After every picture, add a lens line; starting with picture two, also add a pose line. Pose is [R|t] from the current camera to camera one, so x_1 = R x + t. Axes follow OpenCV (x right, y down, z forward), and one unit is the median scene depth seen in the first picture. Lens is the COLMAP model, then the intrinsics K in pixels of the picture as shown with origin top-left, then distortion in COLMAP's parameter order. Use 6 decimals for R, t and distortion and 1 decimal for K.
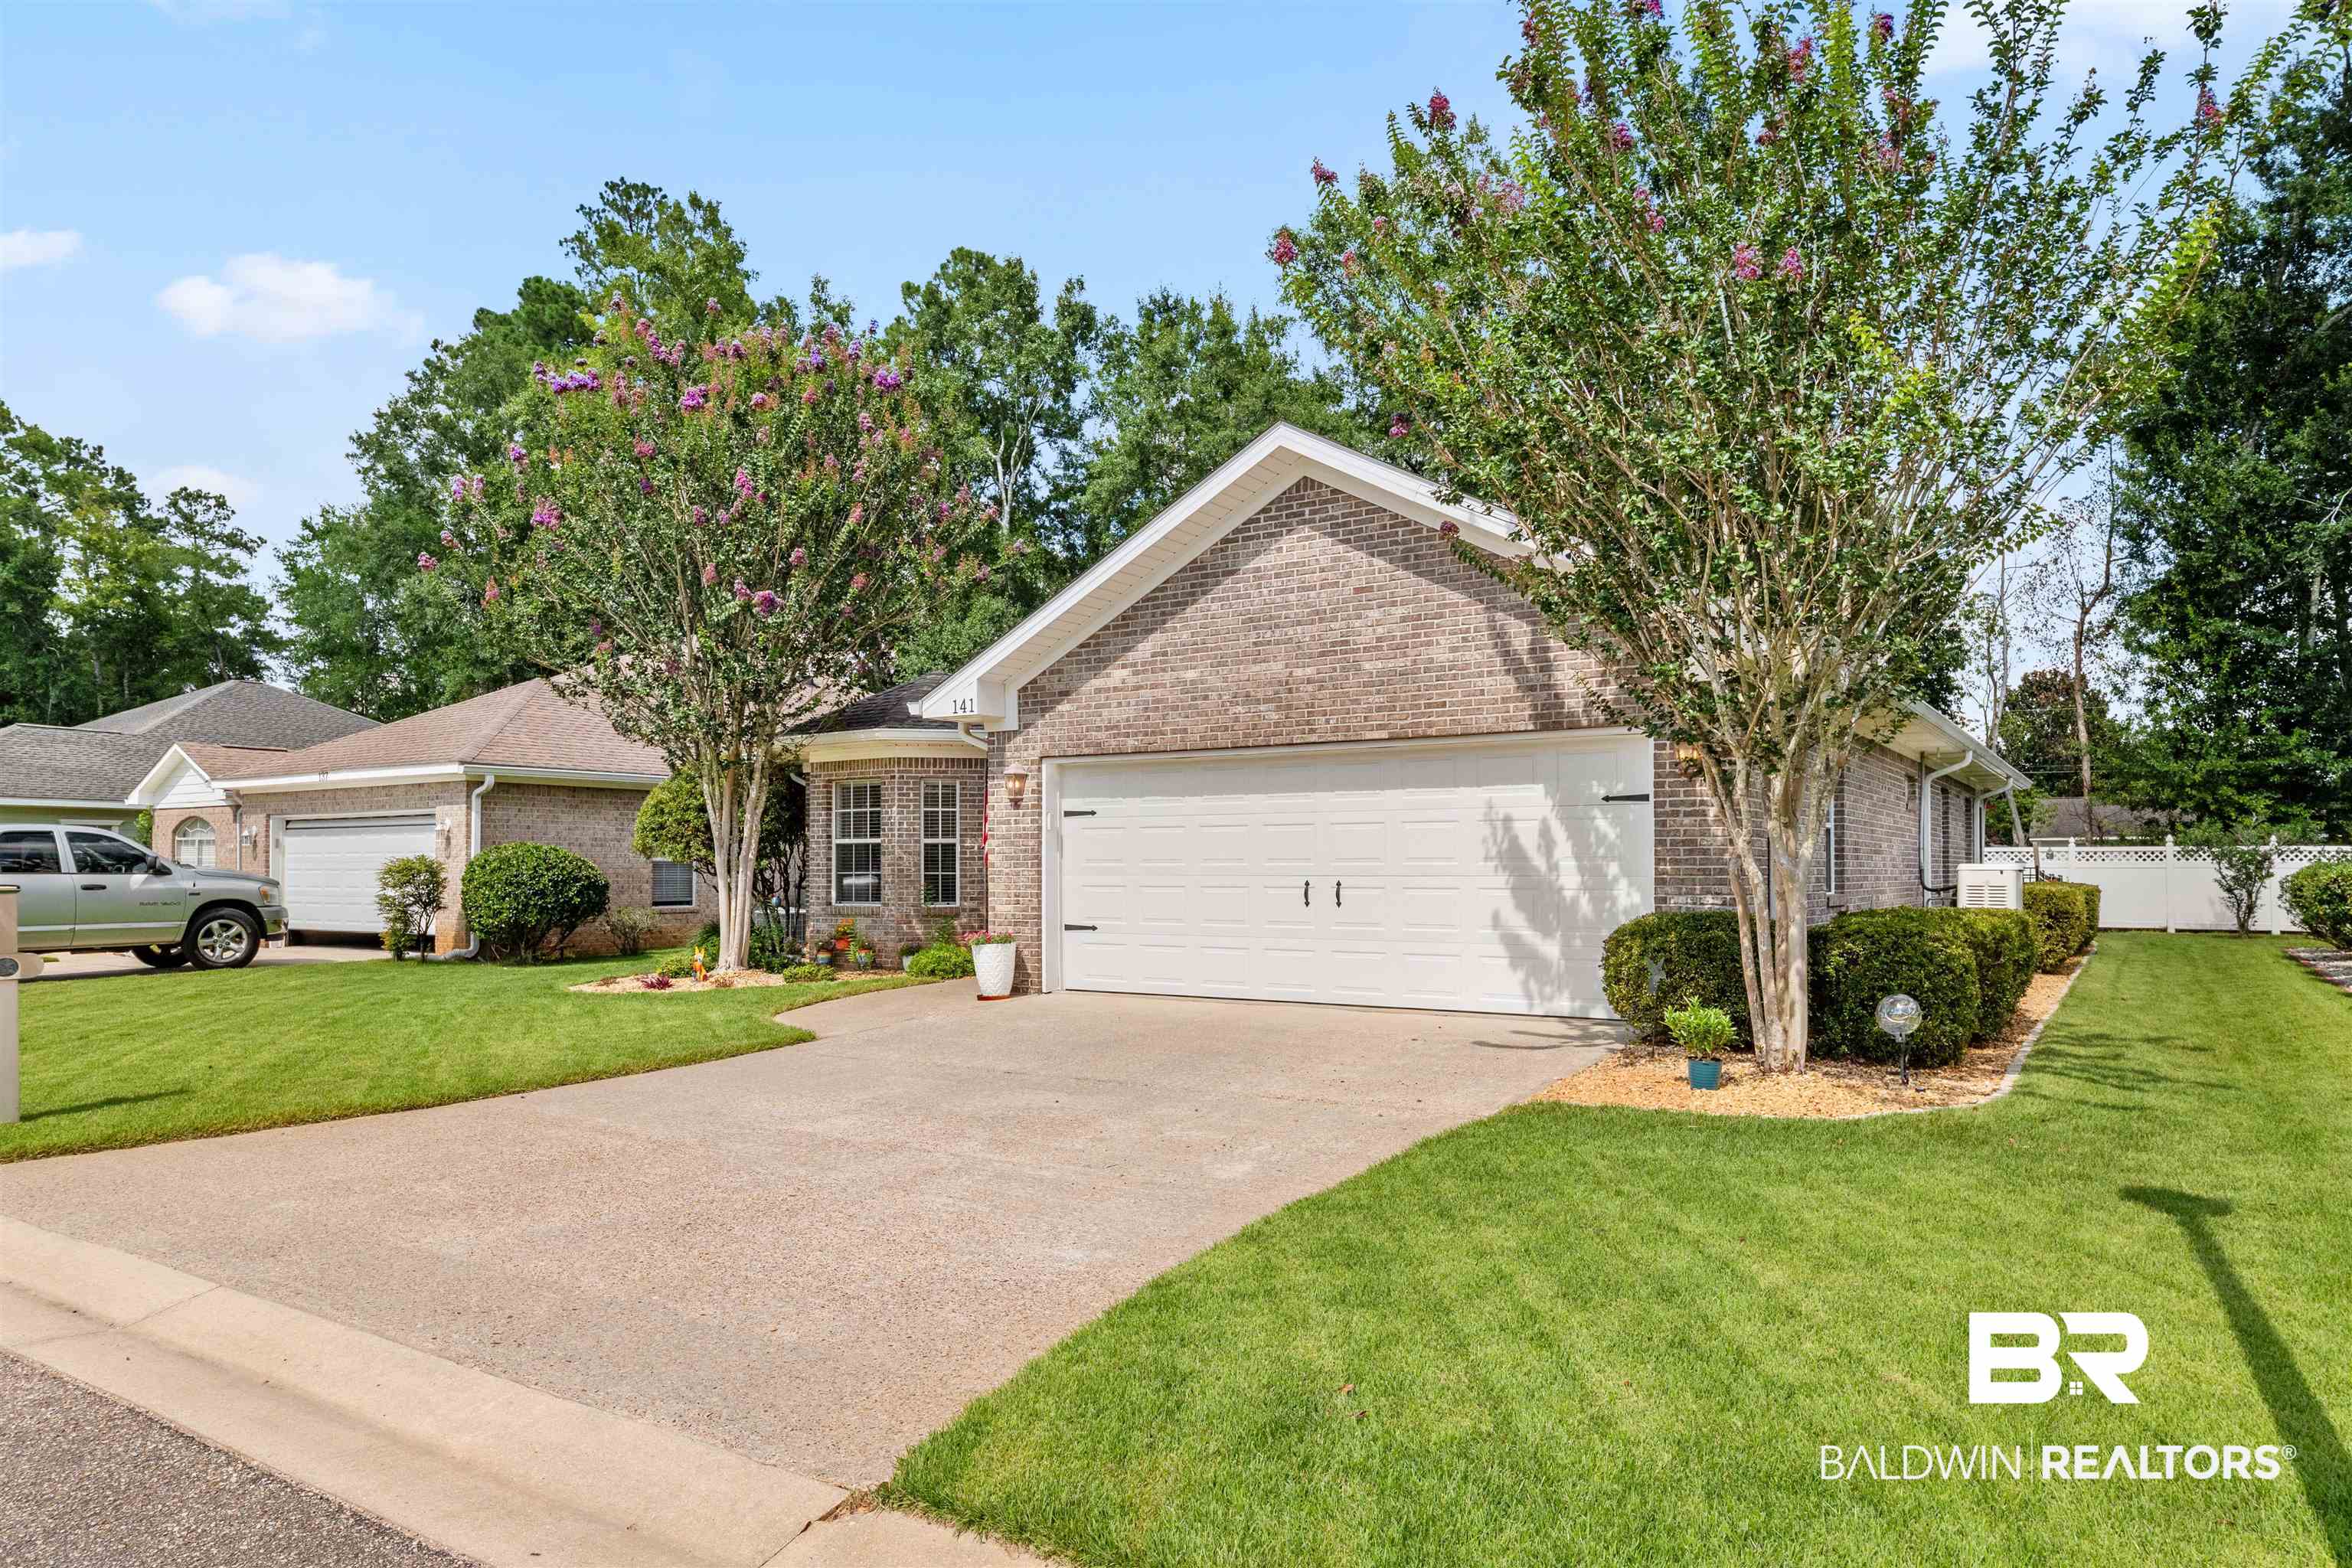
lens RADIAL K [[1473.1, 0, 1206.2], [0, 1473.1, 854.6], [0, 0, 1]] dist [0.003092, 0.000374]
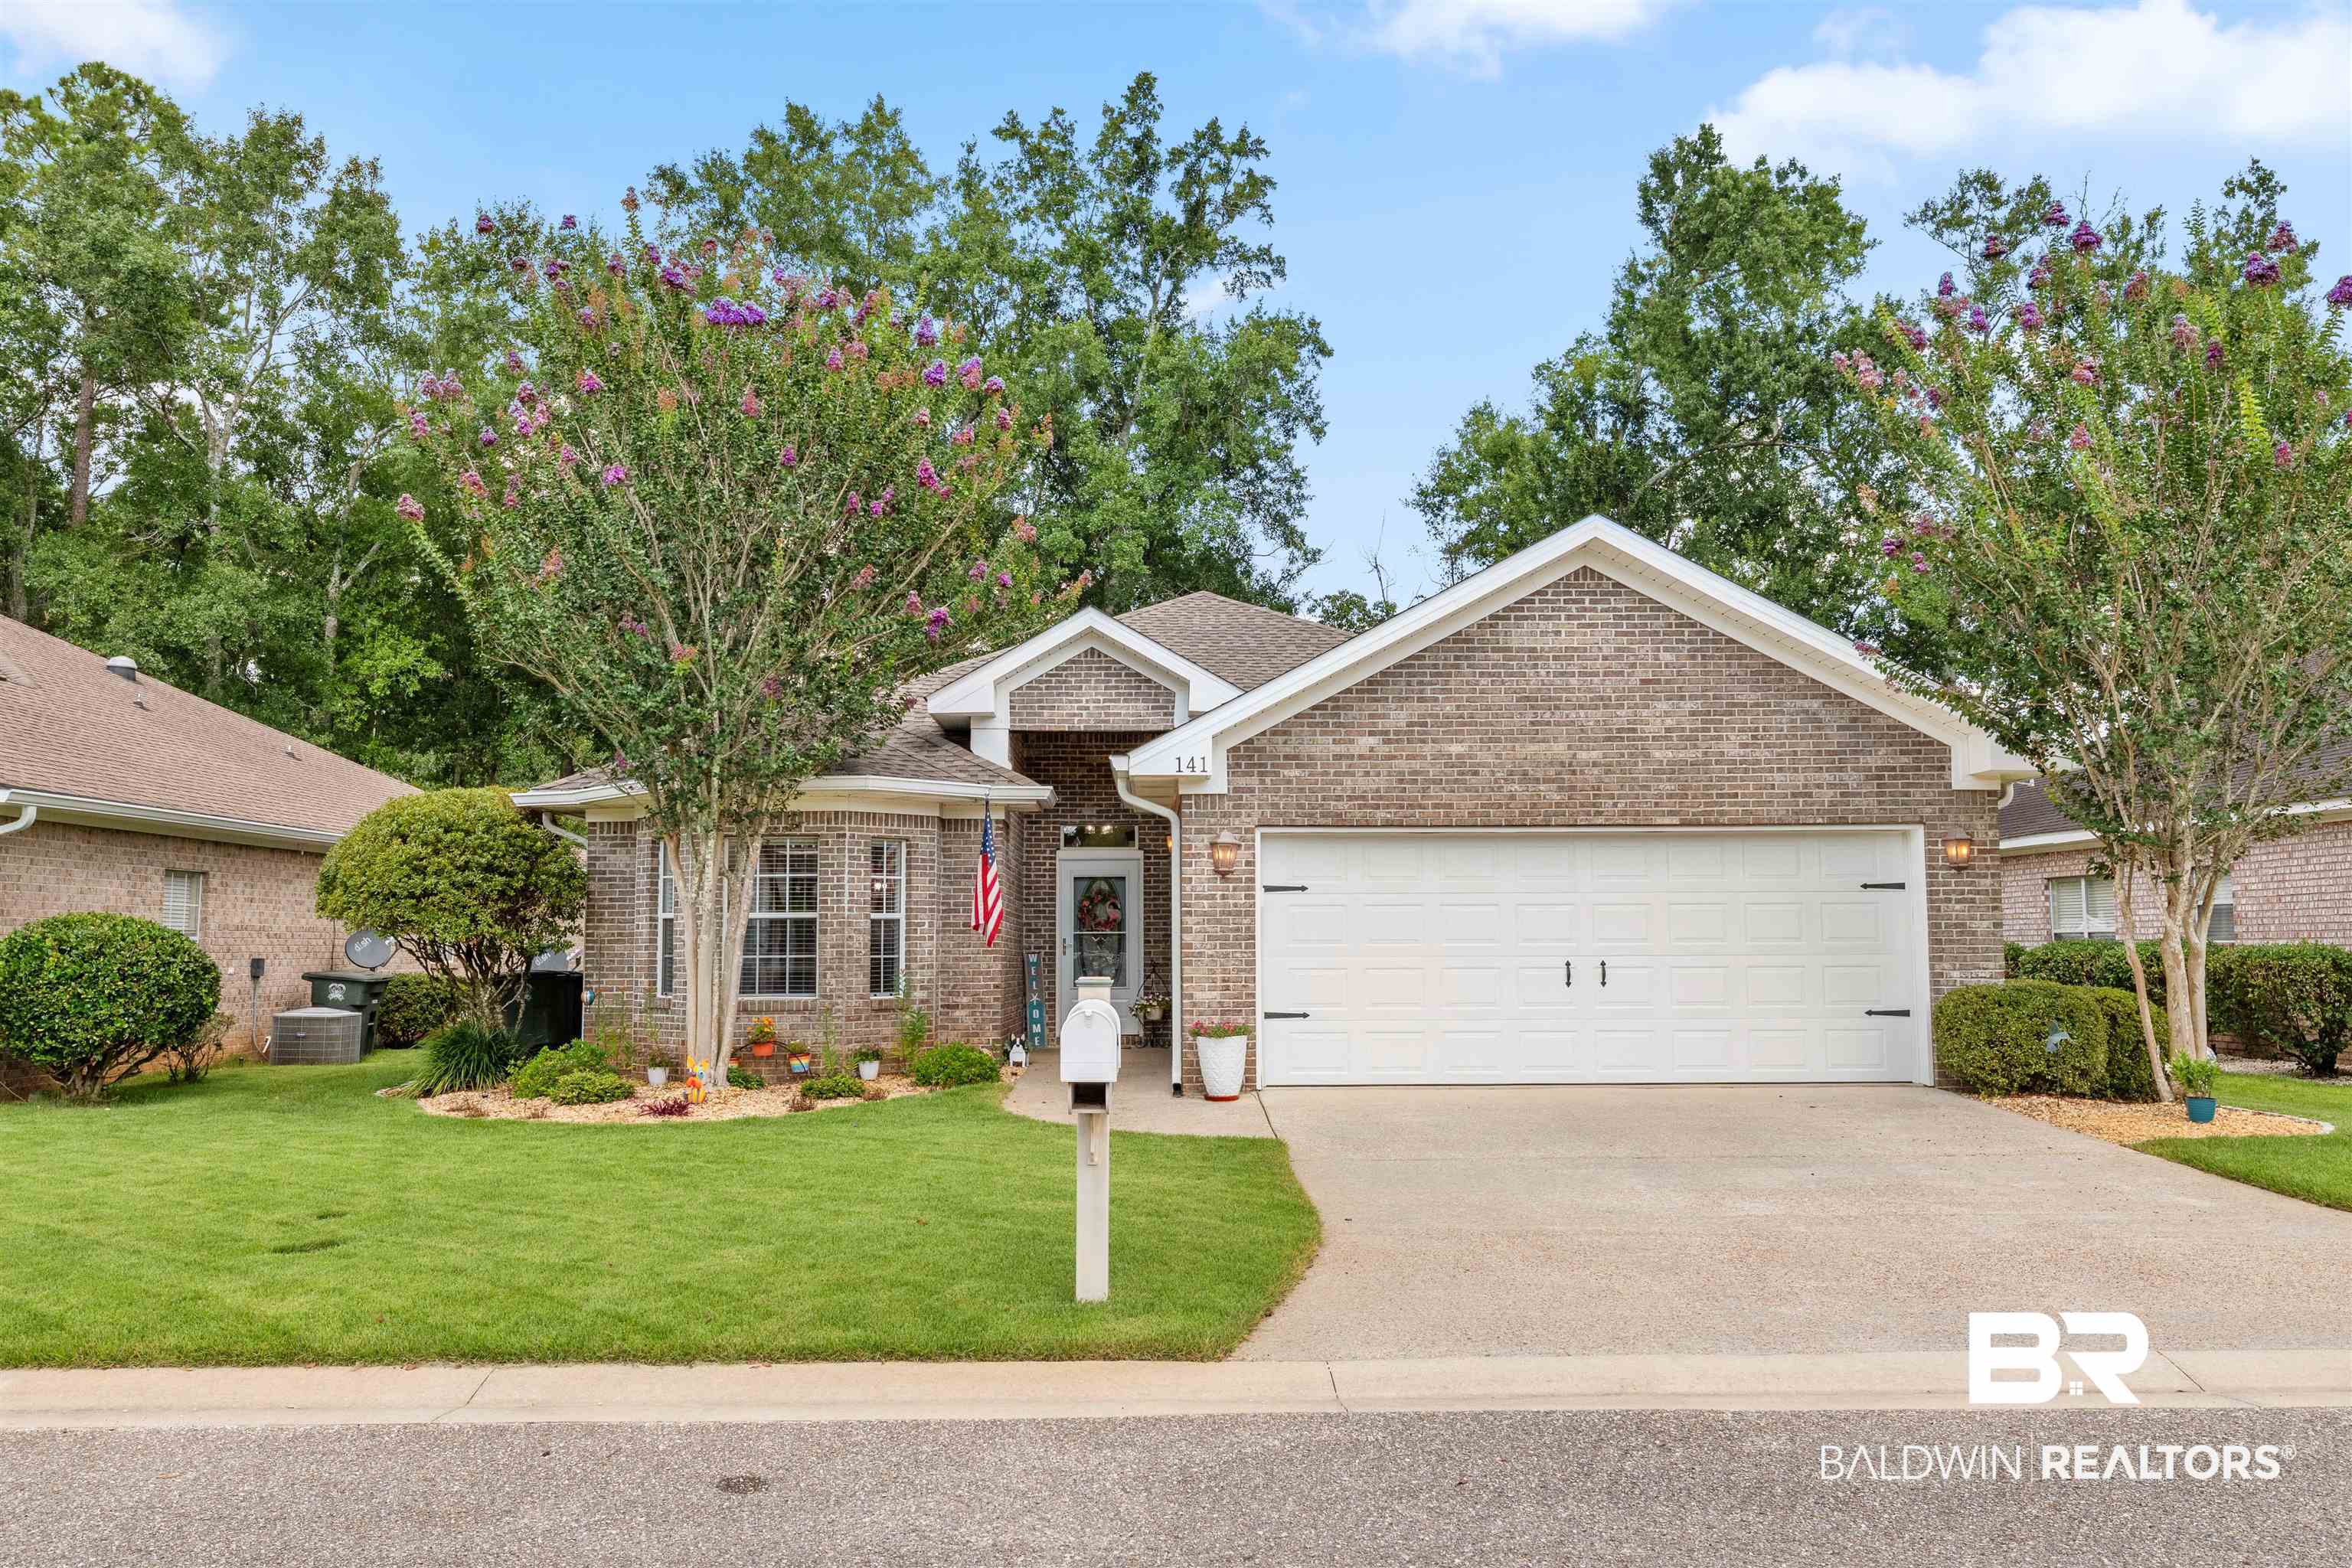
lens RADIAL K [[1775.0, 0, 1201.8], [0, 1775.0, 785.9], [0, 0, 1]] dist [-0.021256, 0.035090]
pose [[0.828648, 0.046486, 0.557836, -0.830273], [-0.001825, 0.996765, -0.080352, -0.003589], [-0.559766, 0.065566, 0.826053, 0.136435]]
